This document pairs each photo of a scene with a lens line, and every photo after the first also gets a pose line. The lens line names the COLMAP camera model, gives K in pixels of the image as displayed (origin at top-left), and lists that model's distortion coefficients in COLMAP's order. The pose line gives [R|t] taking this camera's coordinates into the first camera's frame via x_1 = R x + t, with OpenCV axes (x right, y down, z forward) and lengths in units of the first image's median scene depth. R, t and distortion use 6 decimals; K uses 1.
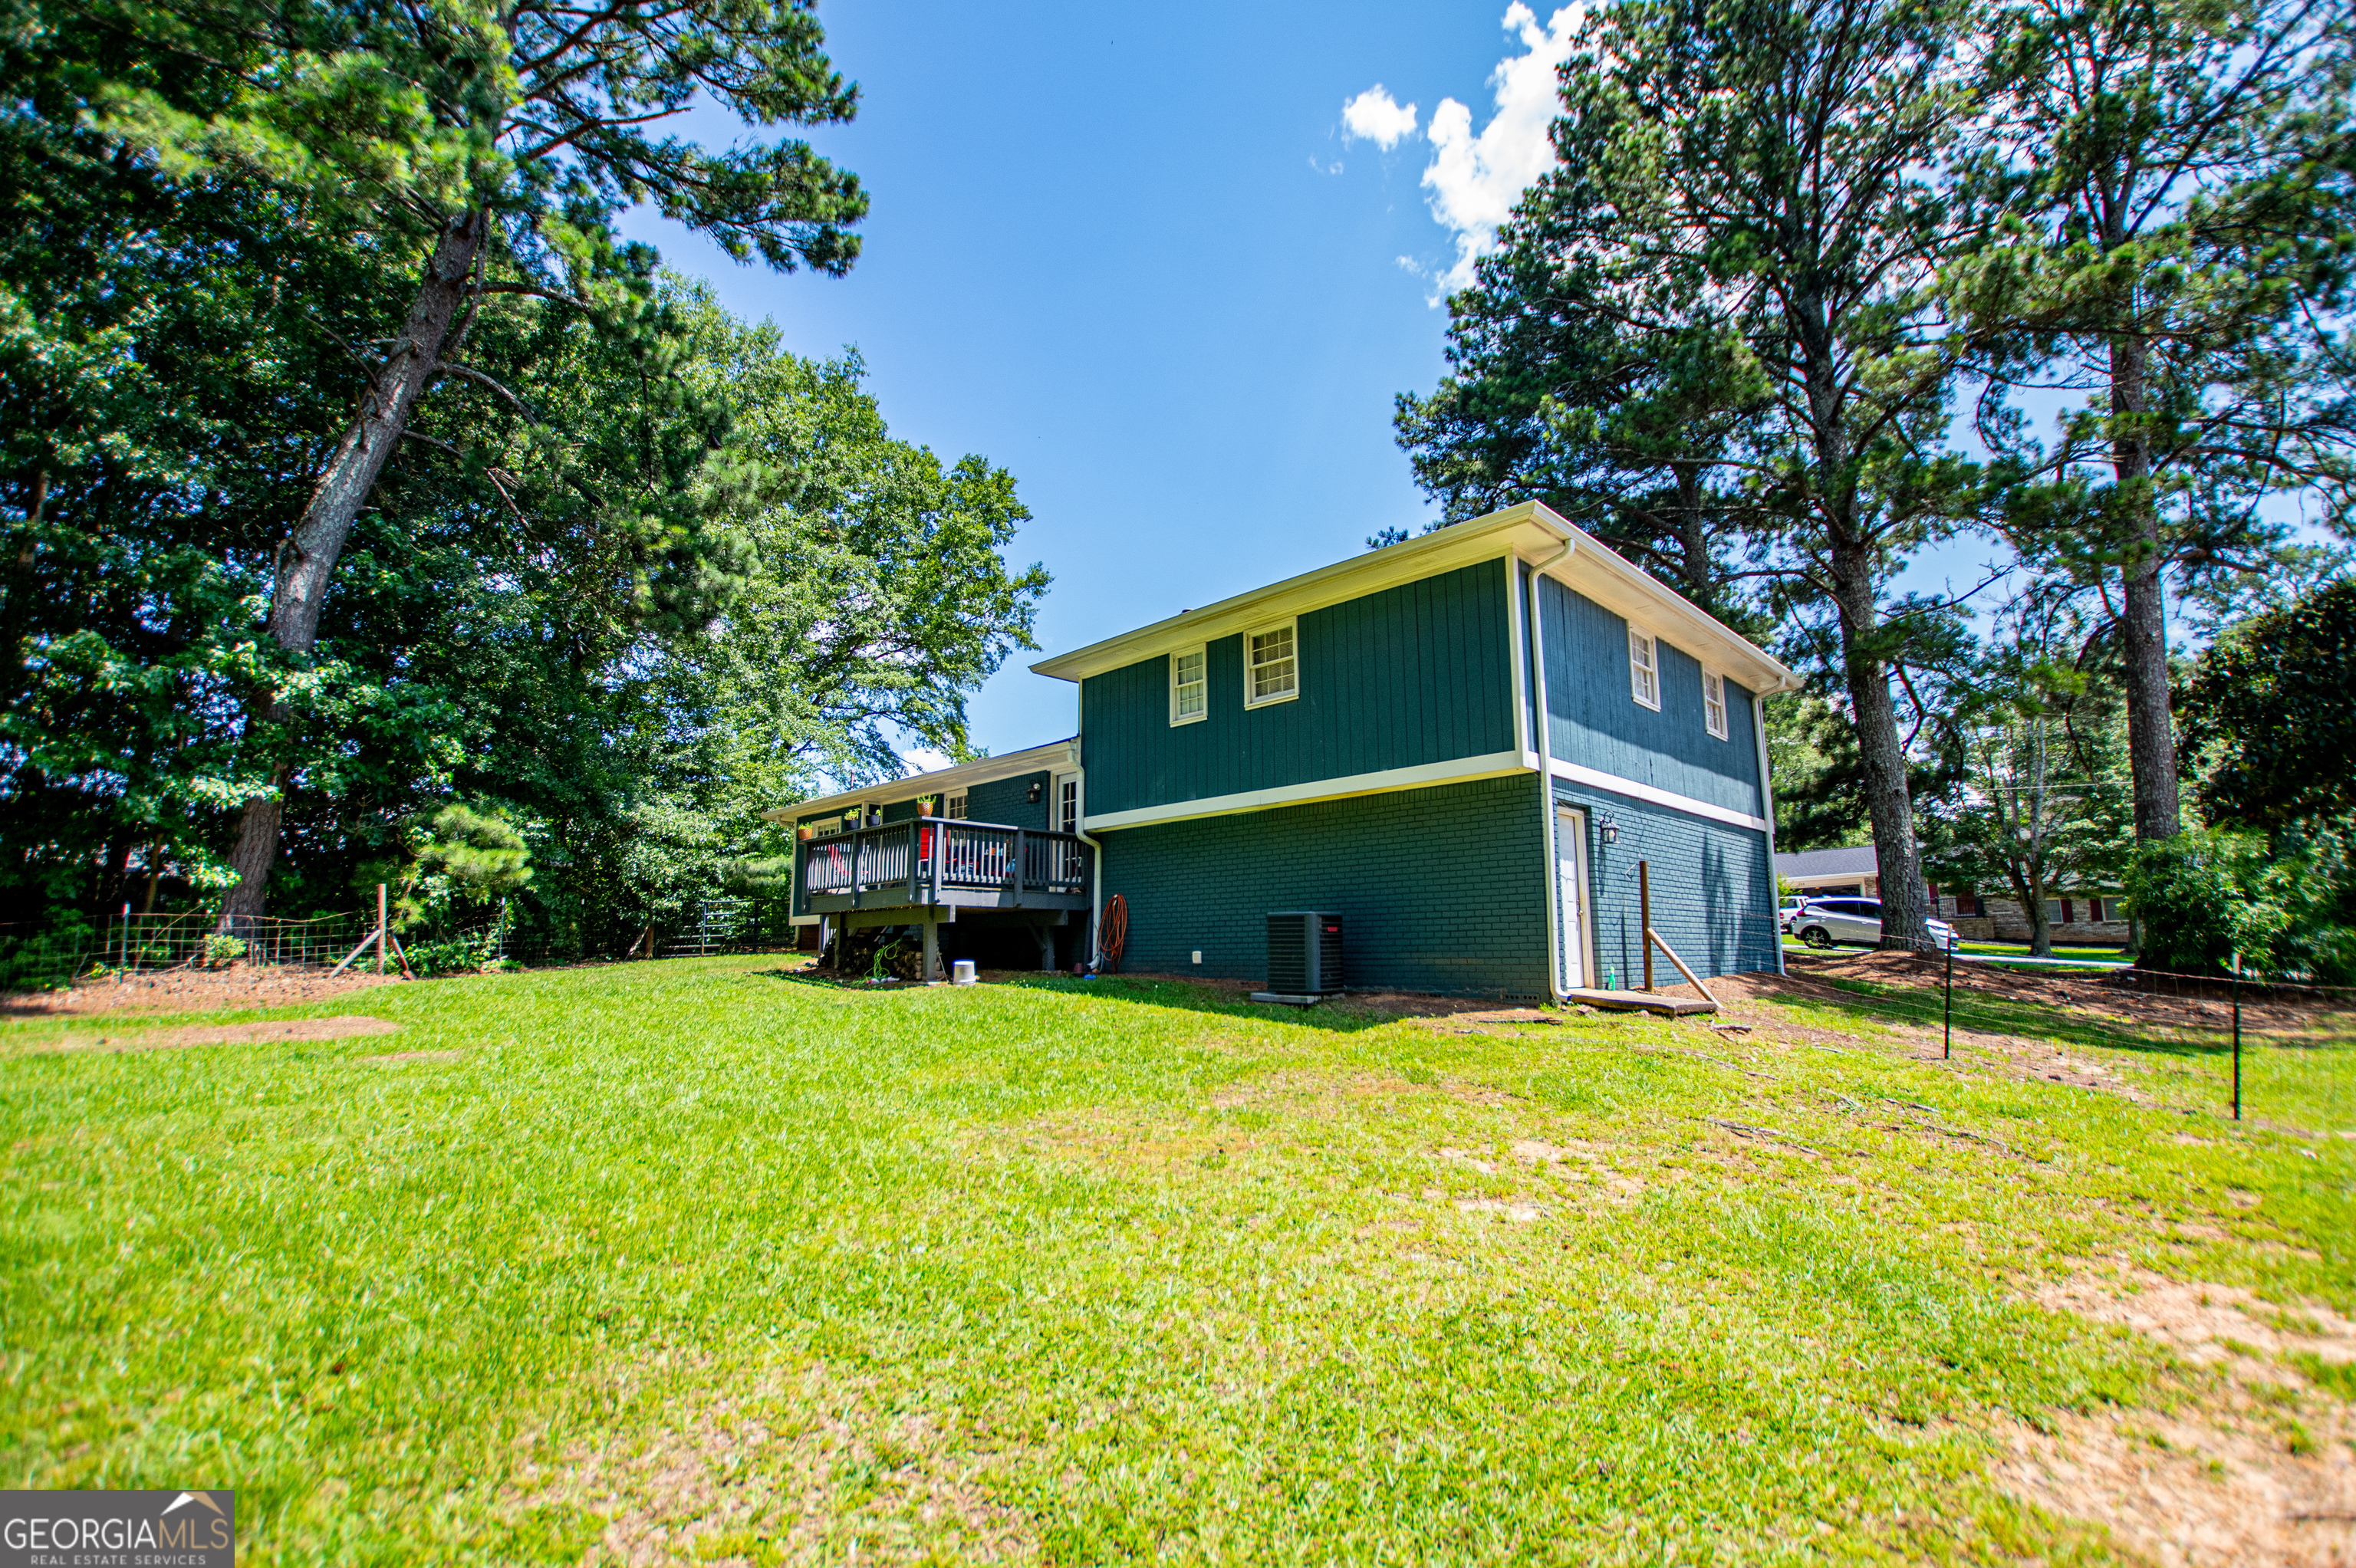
lens RADIAL K [[1038.1, 0, 1178.0], [0, 1038.1, 784.0], [0, 0, 1]] dist [-0.024073, 0.000792]
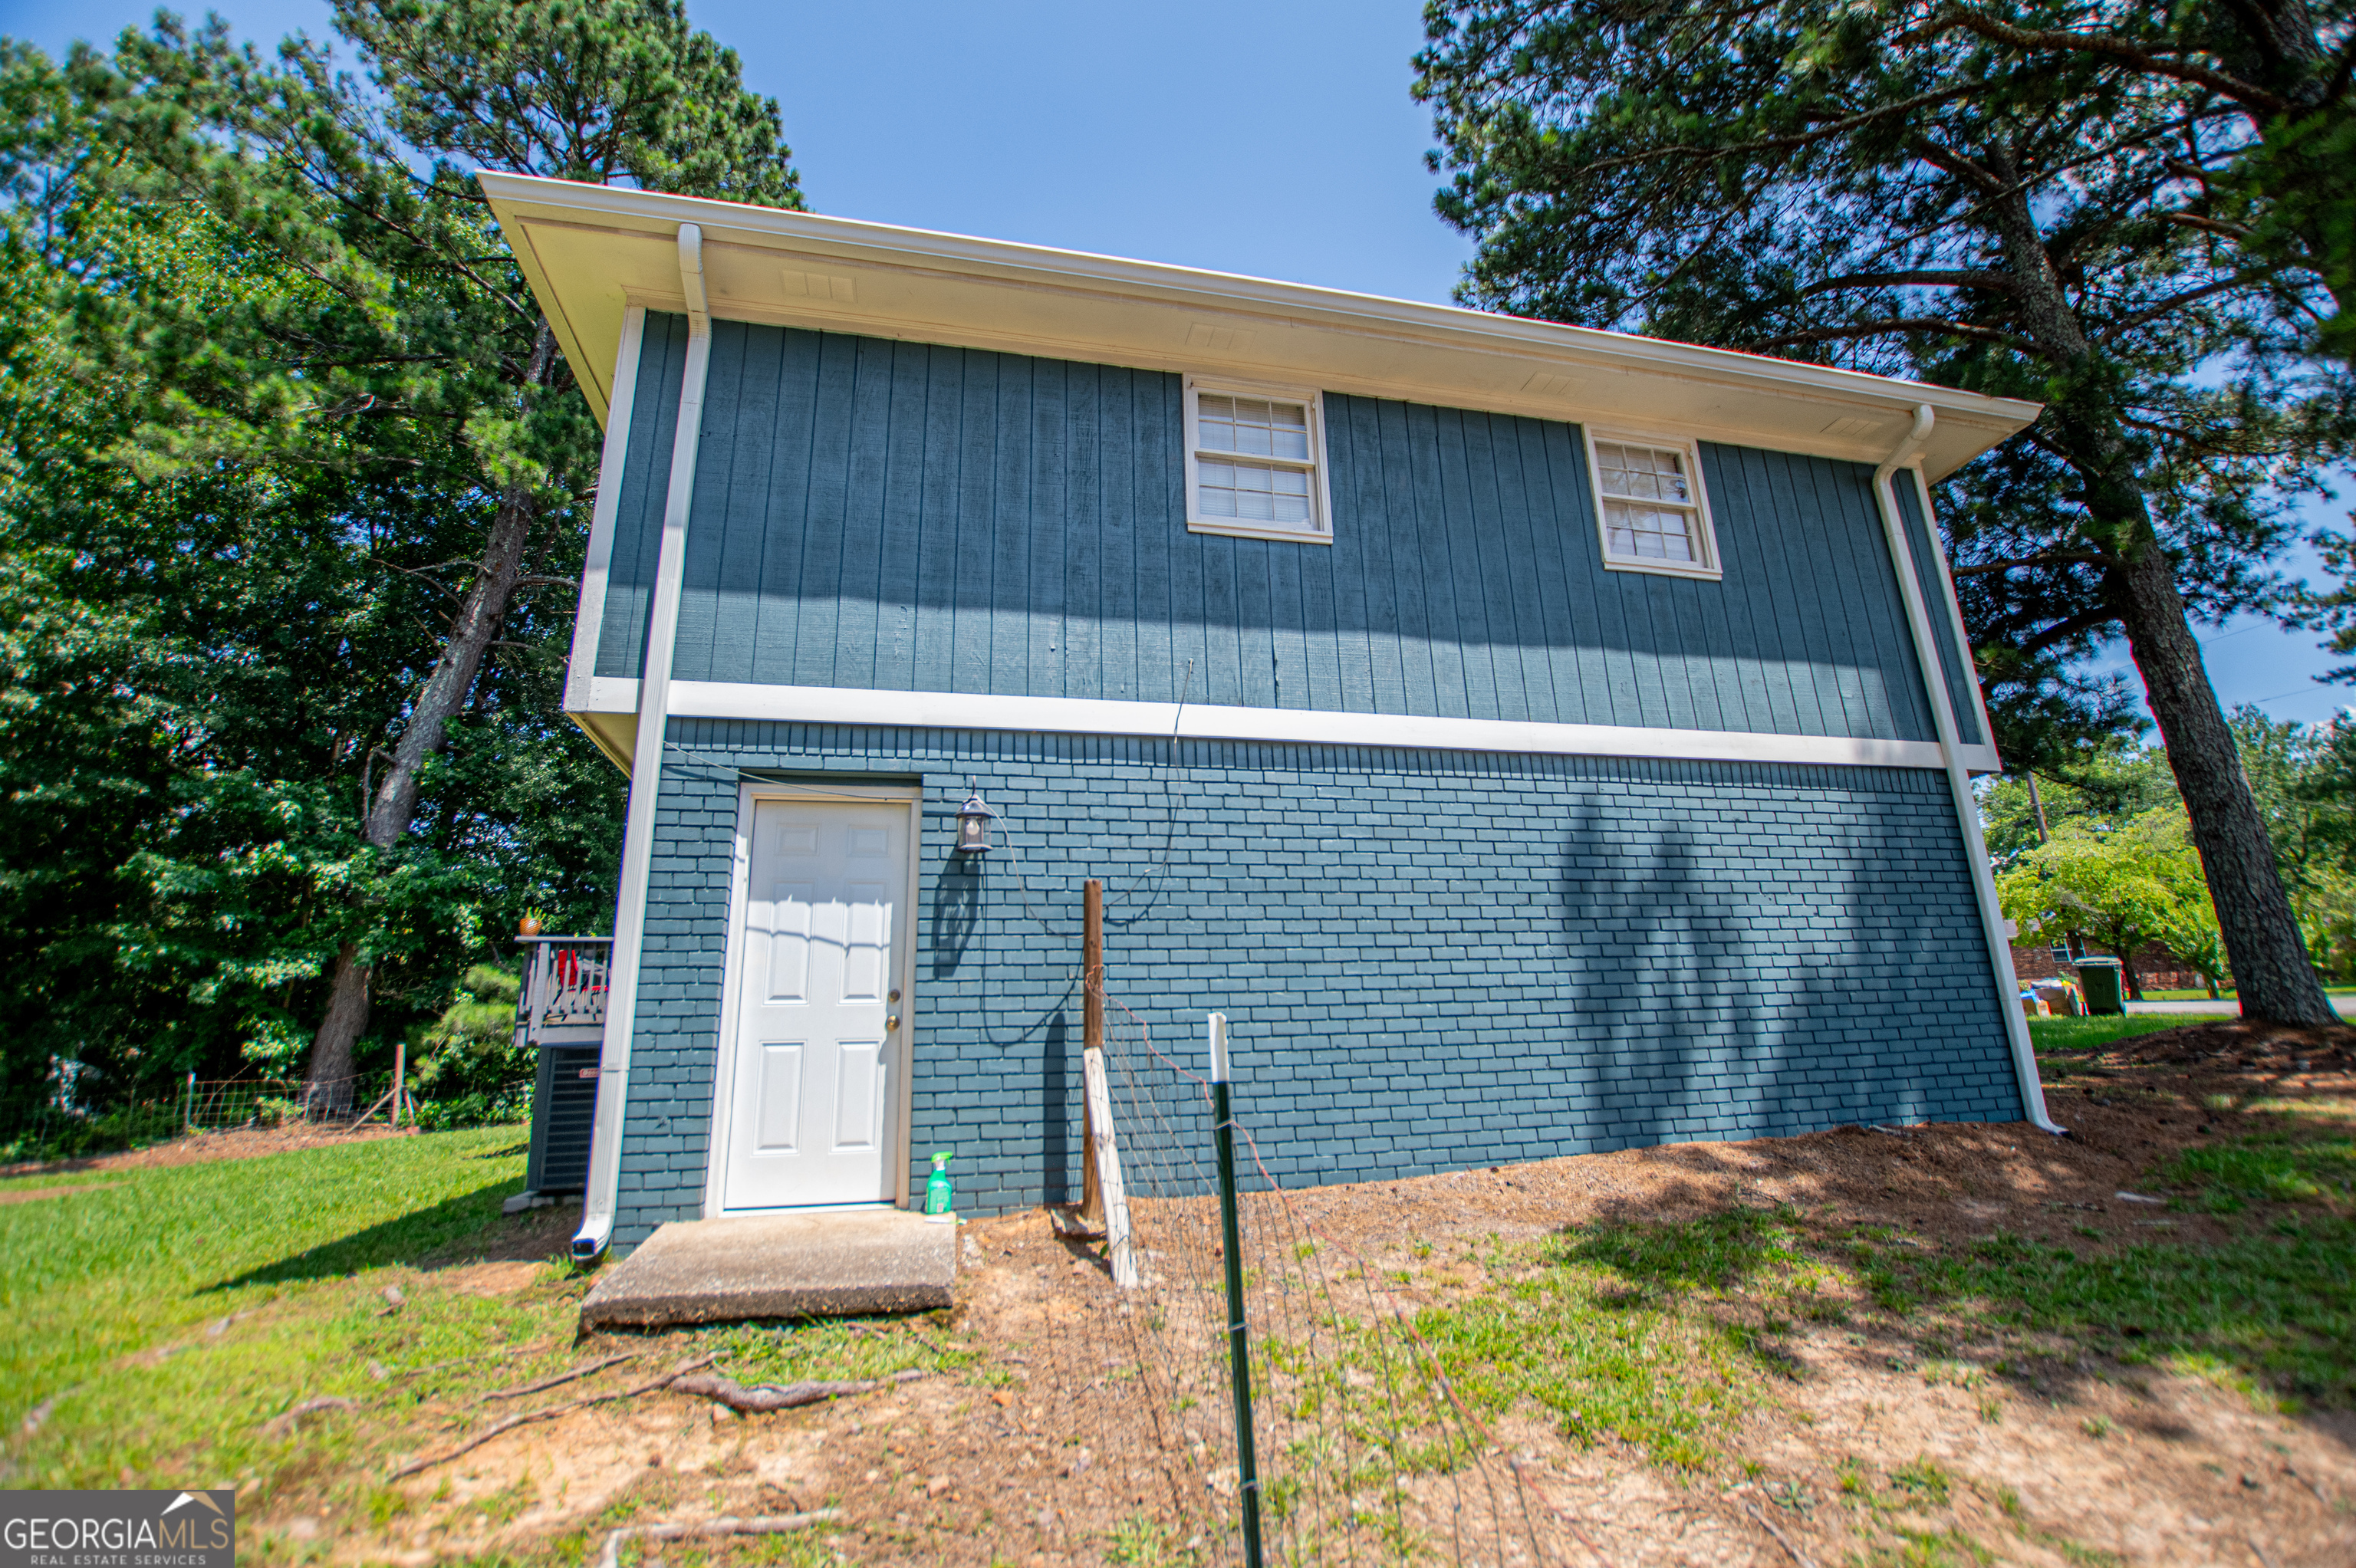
lens RADIAL K [[1038.1, 0, 1178.0], [0, 1038.1, 784.0], [0, 0, 1]] dist [-0.024073, 0.000792]
pose [[0.846738, -0.171924, -0.503465, 0.516511], [0.115677, 0.983200, -0.141197, 0.073606], [0.519282, 0.061318, 0.852400, 0.481549]]
